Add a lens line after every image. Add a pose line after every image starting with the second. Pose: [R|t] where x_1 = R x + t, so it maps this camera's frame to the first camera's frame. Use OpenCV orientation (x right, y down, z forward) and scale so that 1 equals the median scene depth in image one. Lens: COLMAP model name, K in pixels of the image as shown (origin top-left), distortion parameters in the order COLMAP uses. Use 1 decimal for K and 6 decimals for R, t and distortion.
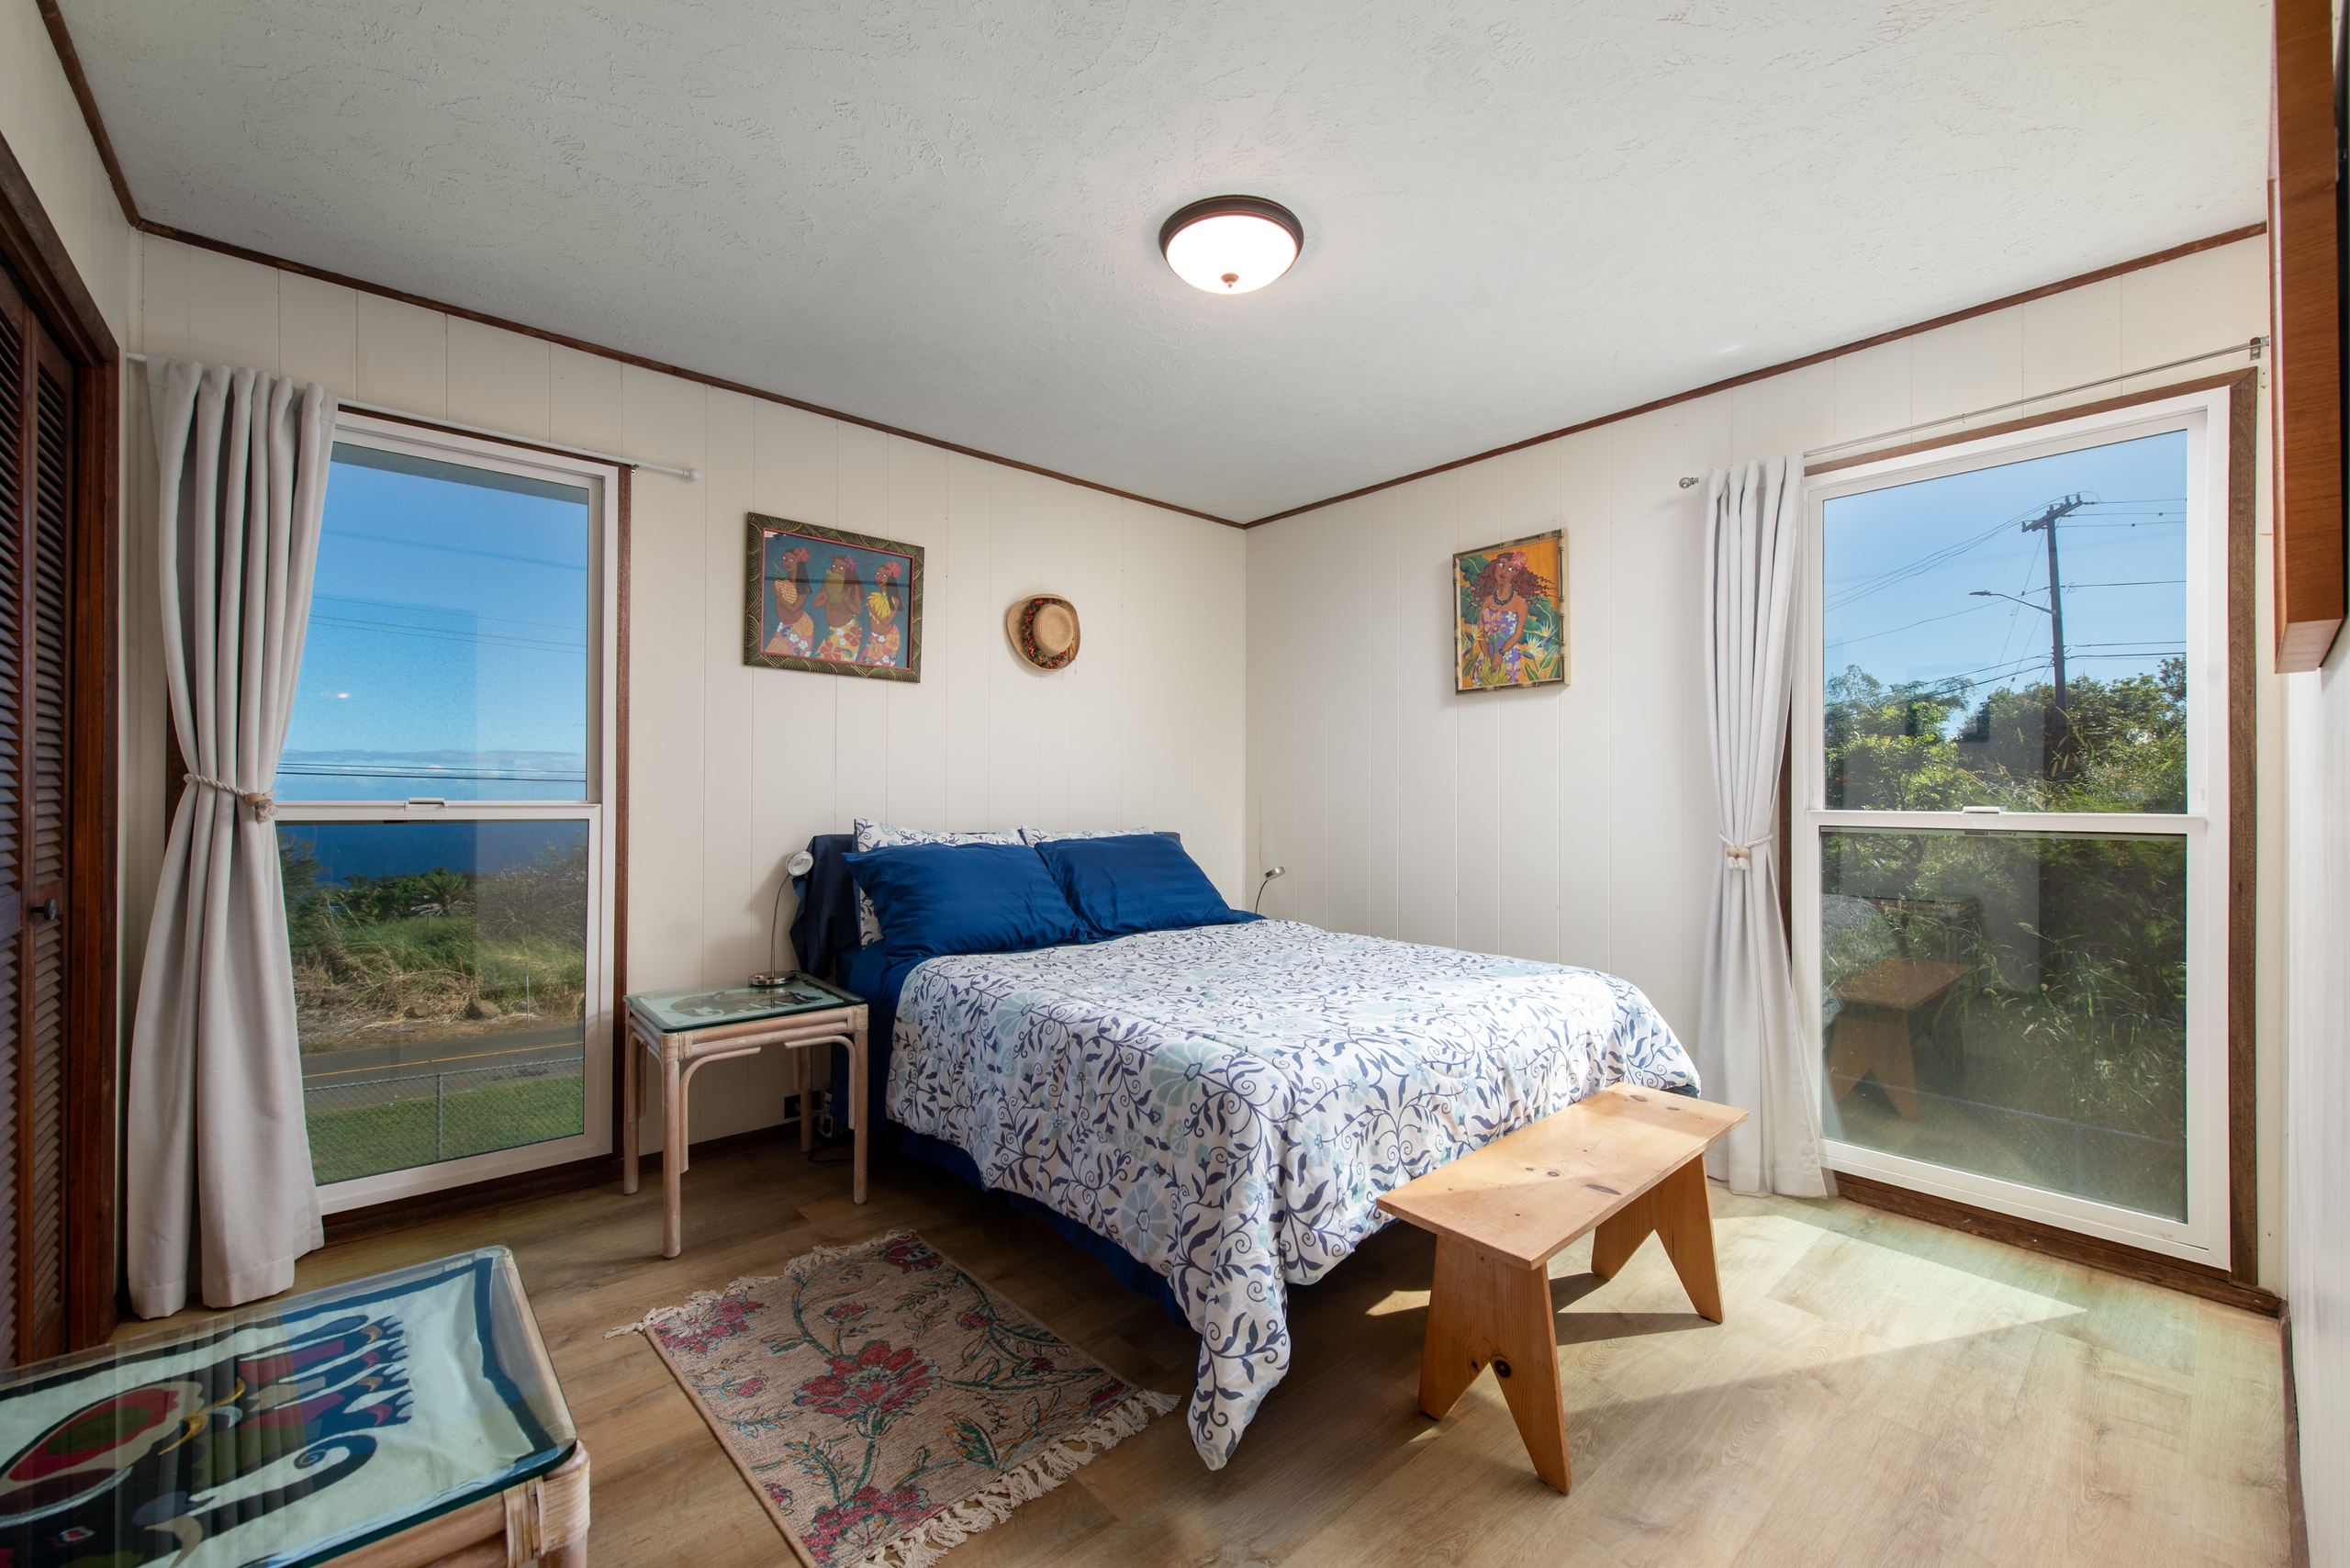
lens RADIAL K [[928.4, 0, 1179.7], [0, 928.4, 797.8], [0, 0, 1]] dist [-0.000341, -0.000207]
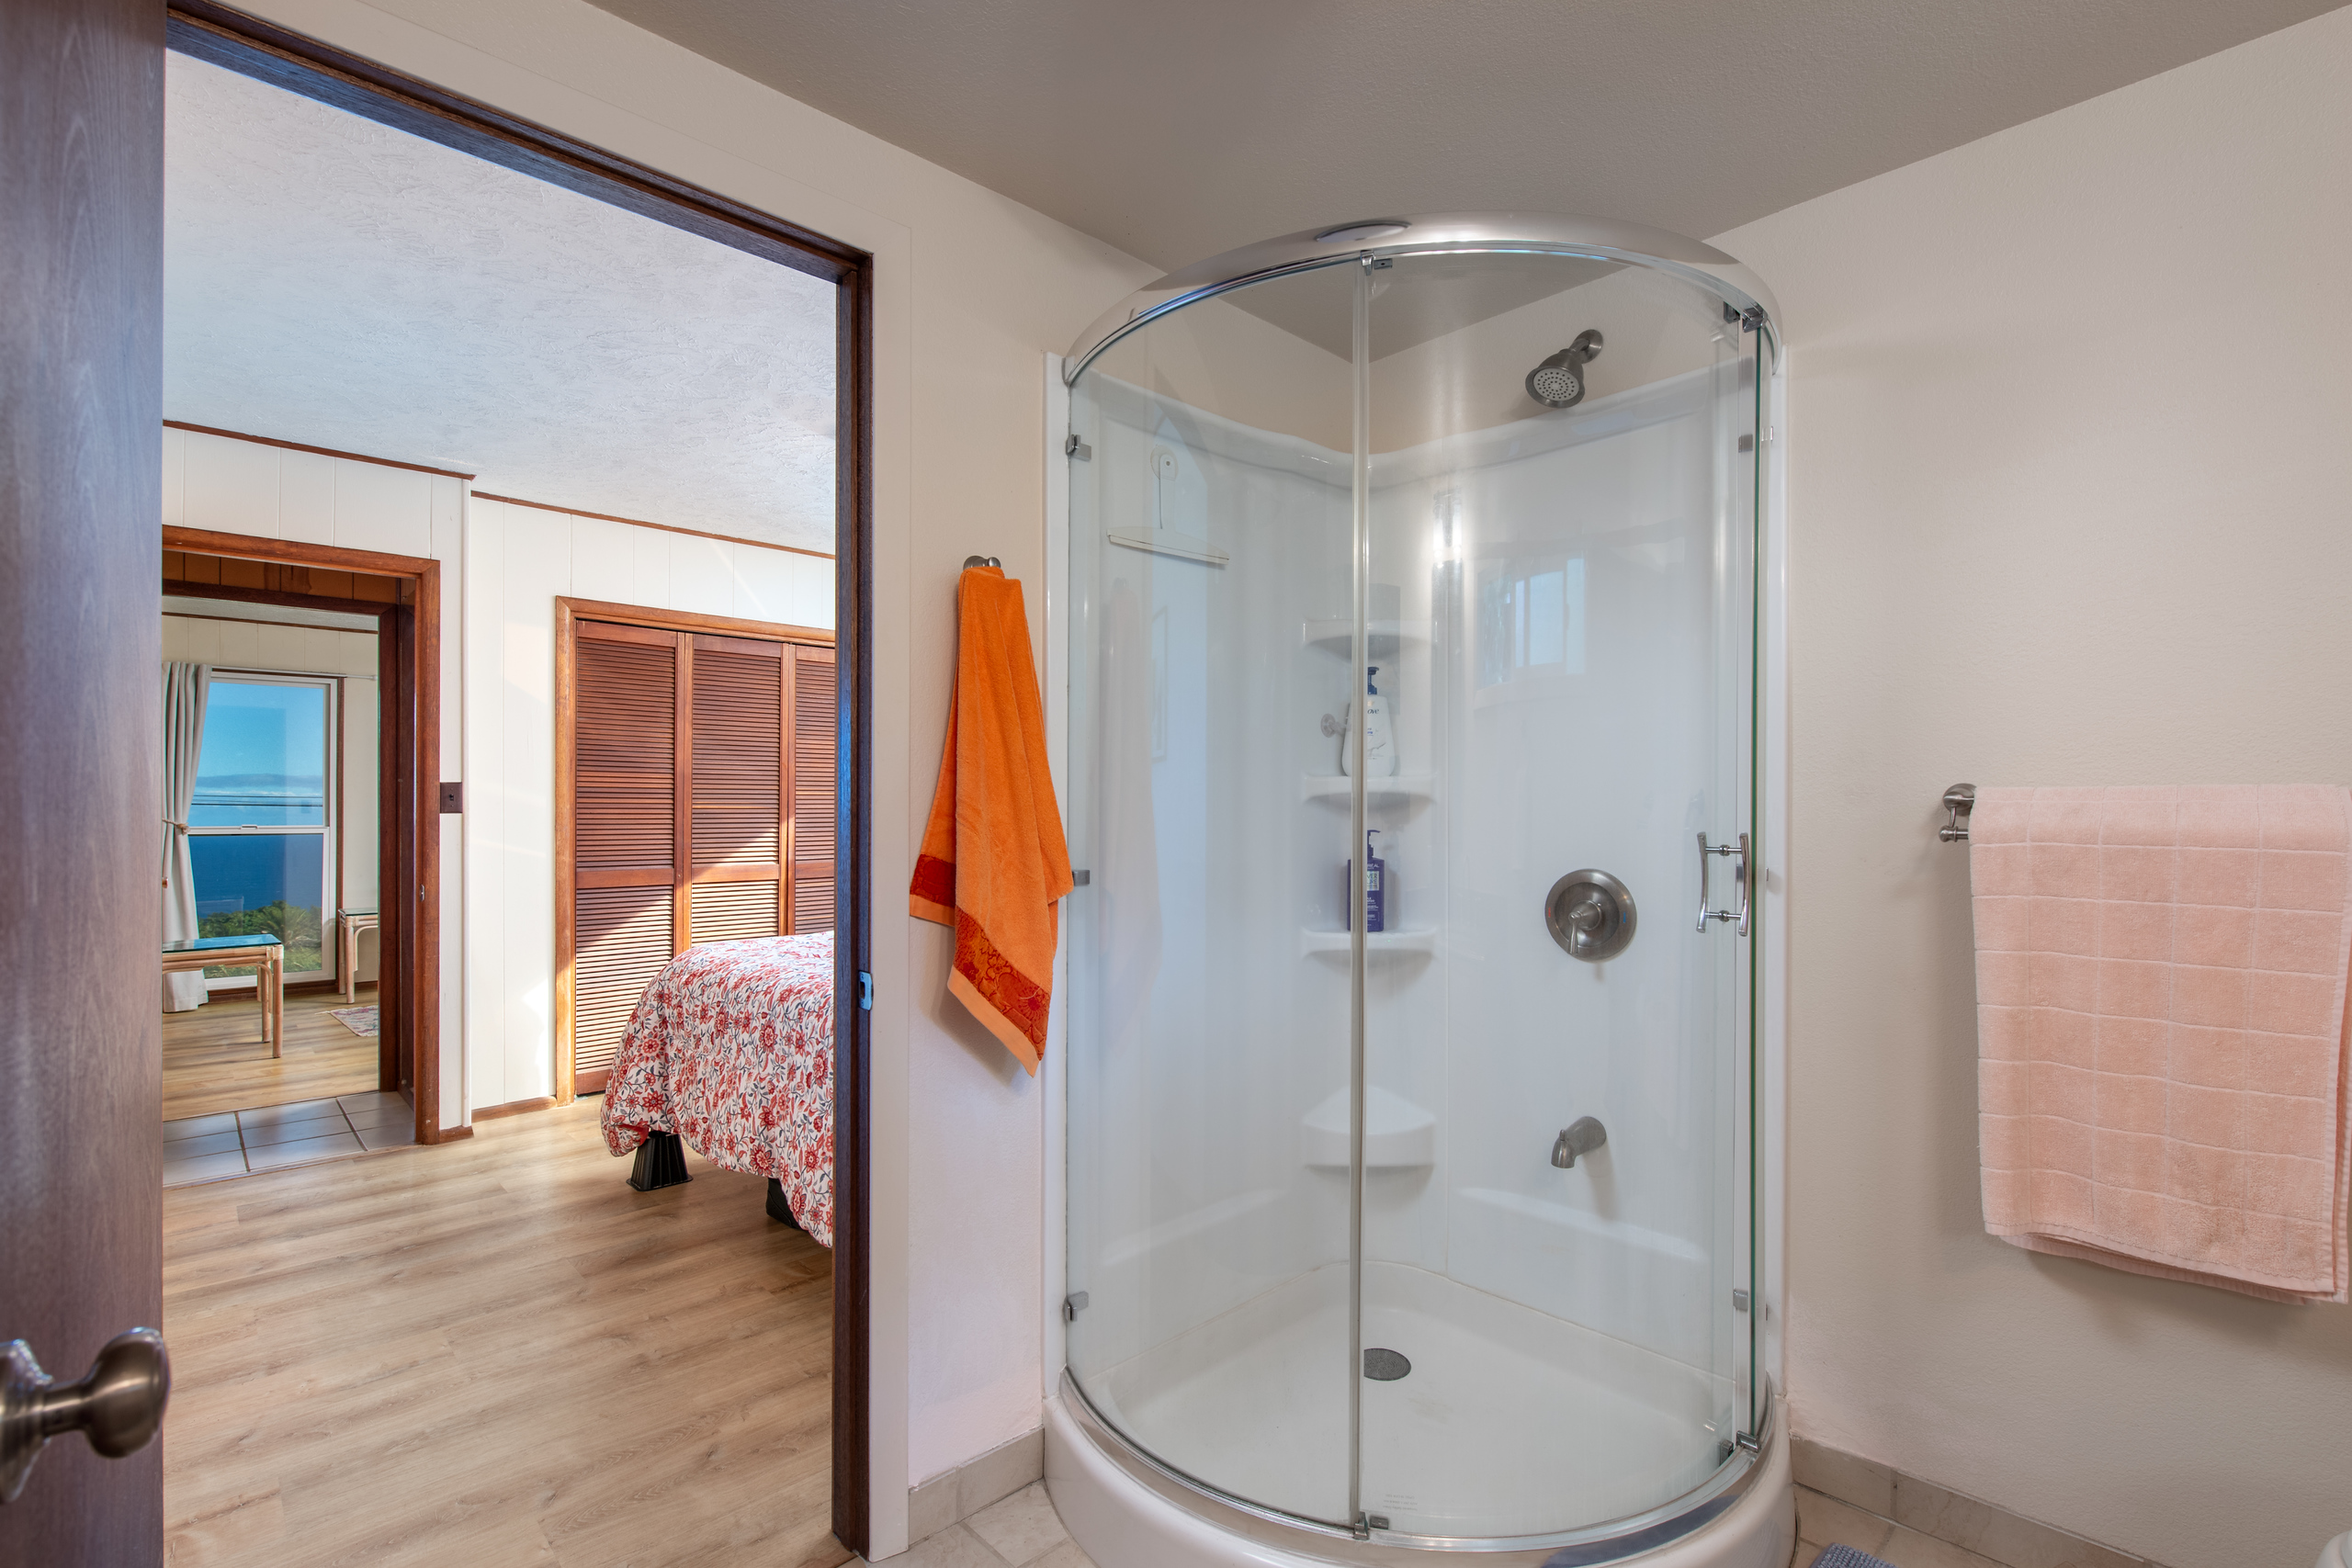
lens RADIAL K [[1074.5, 0, 1238.3], [0, 1074.5, 802.6], [0, 0, 1]] dist [-0.003076, 0.000336]
pose [[0.998232, -0.005951, 0.059147, 1.726061], [0.006100, 0.999979, -0.002336, -0.038187], [-0.059132, 0.002693, 0.998247, -2.101983]]
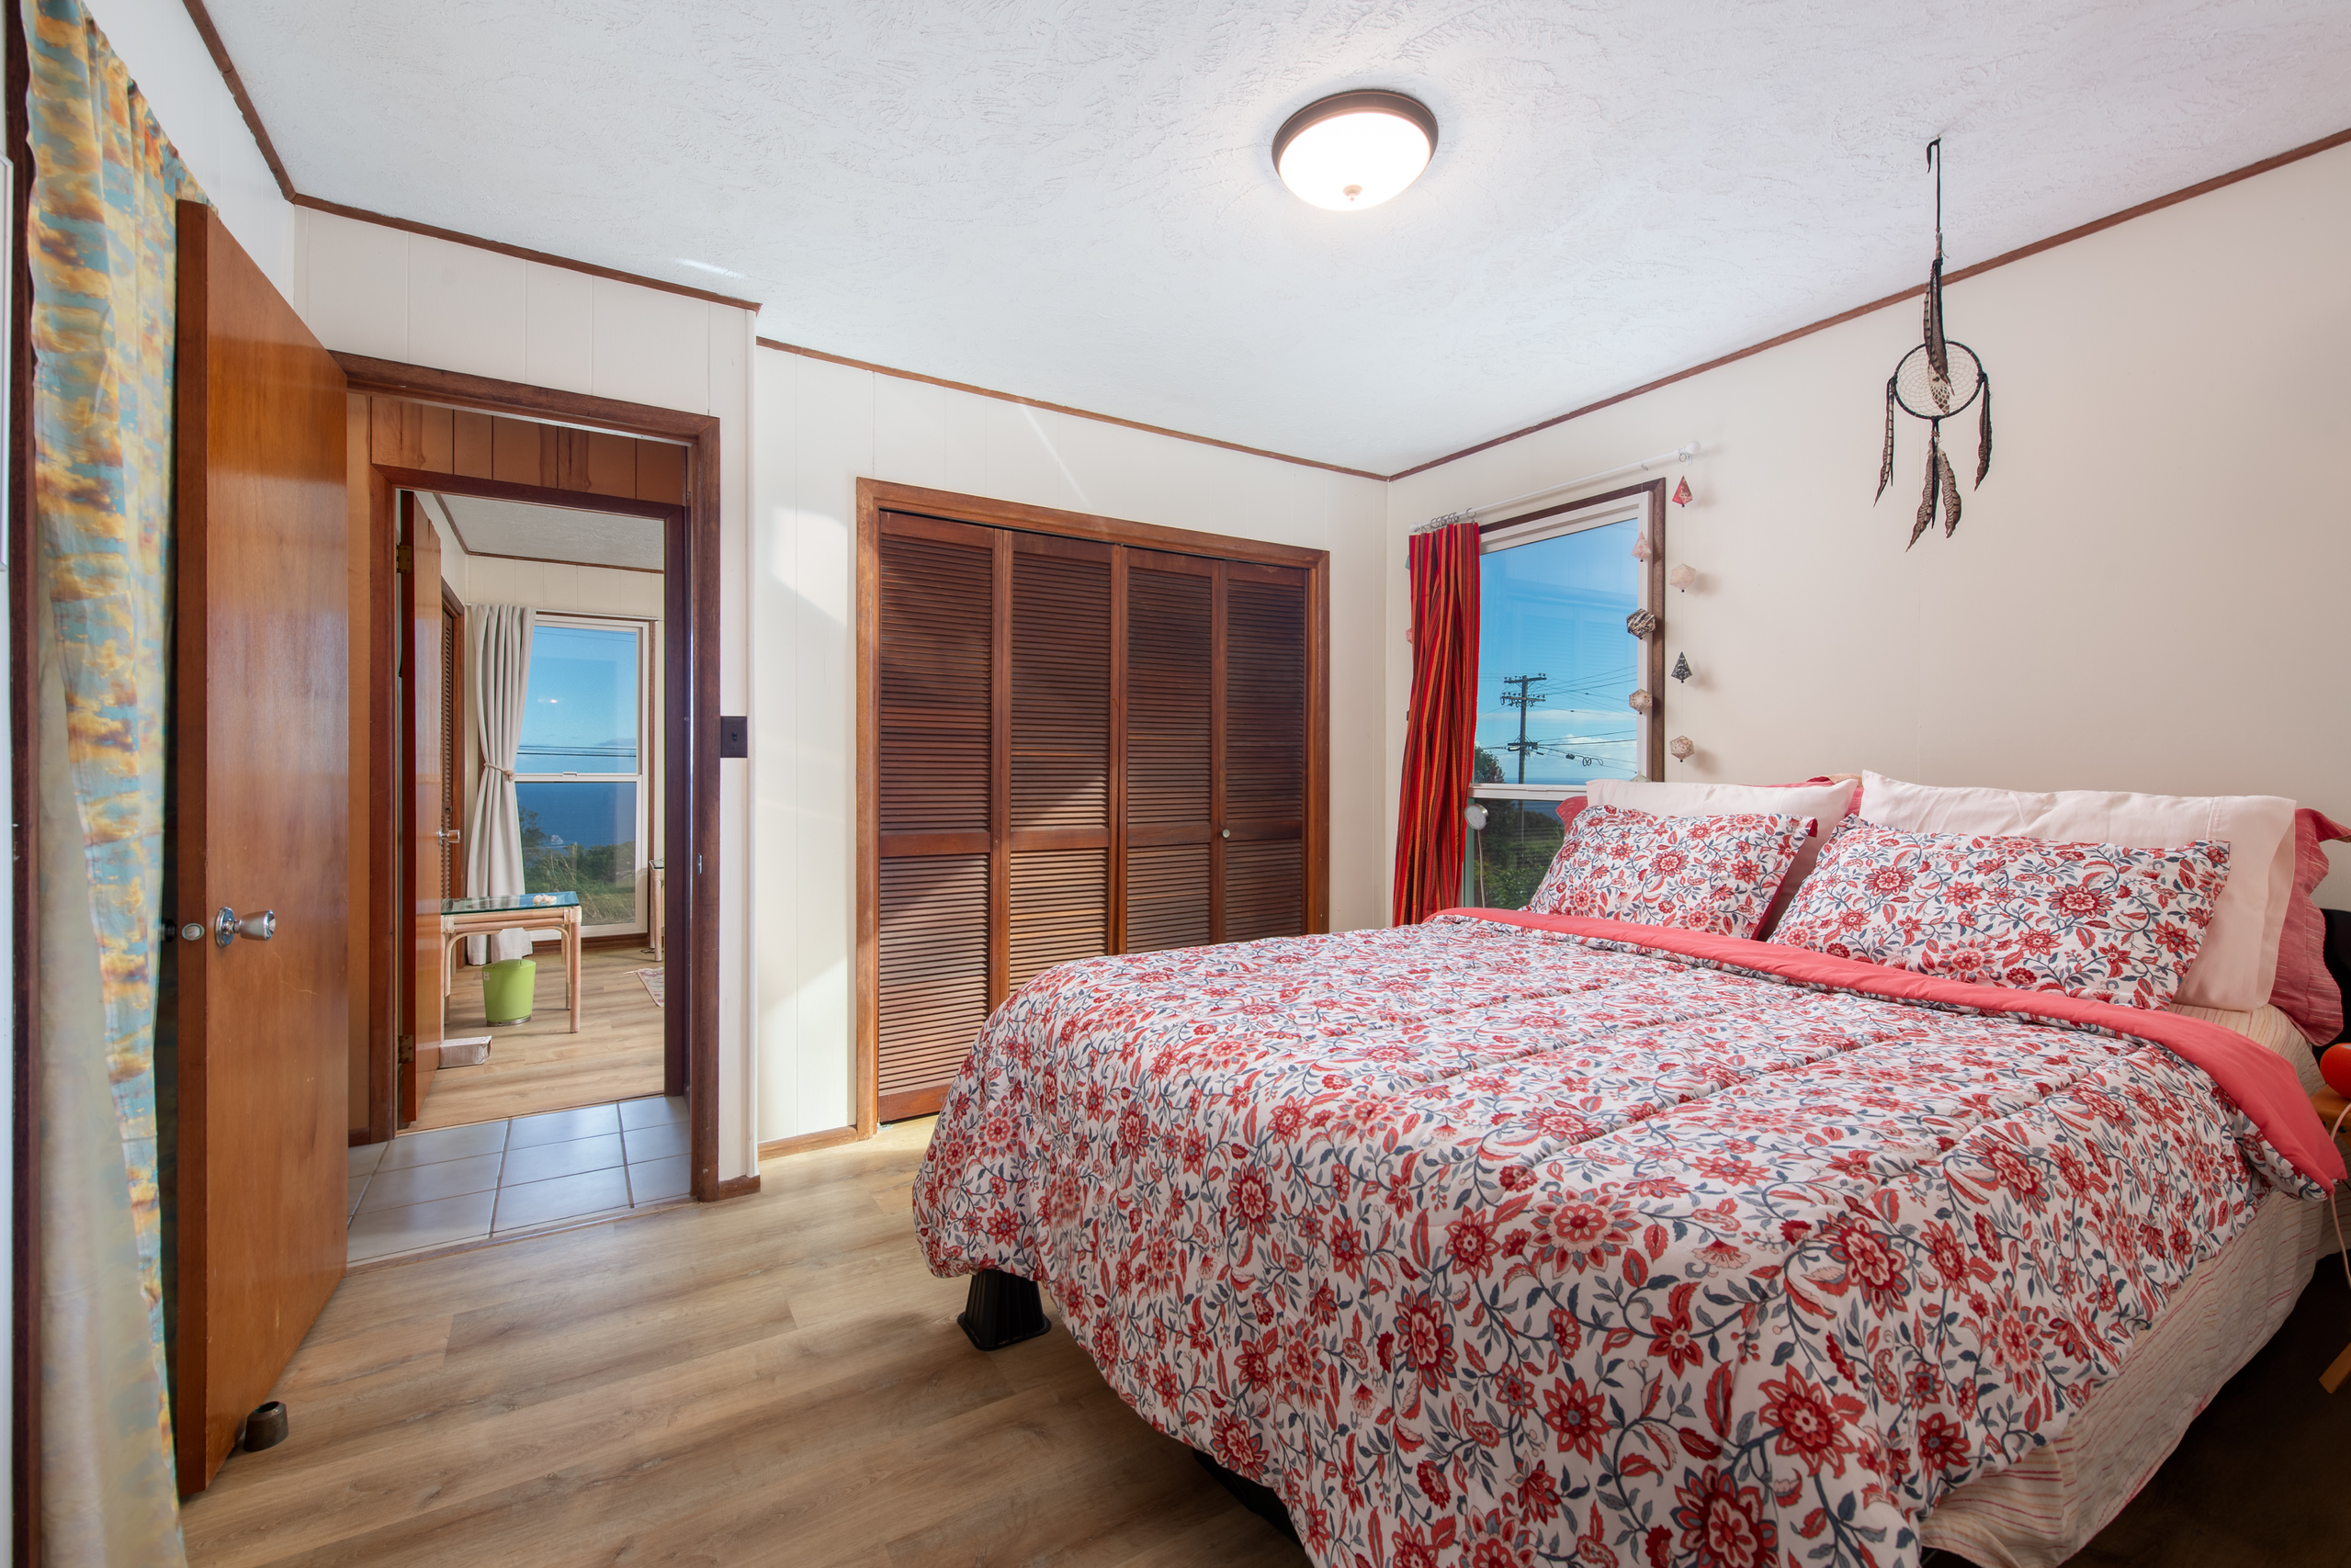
lens RADIAL K [[985.2, 0, 1175.8], [0, 985.2, 766.8], [0, 0, 1]] dist [0.001278, -0.000400]
pose [[0.983204, -0.000861, -0.182508, 1.245508], [0.001712, 0.999988, 0.004508, -0.023986], [0.182502, -0.004745, 0.983194, -1.271560]]
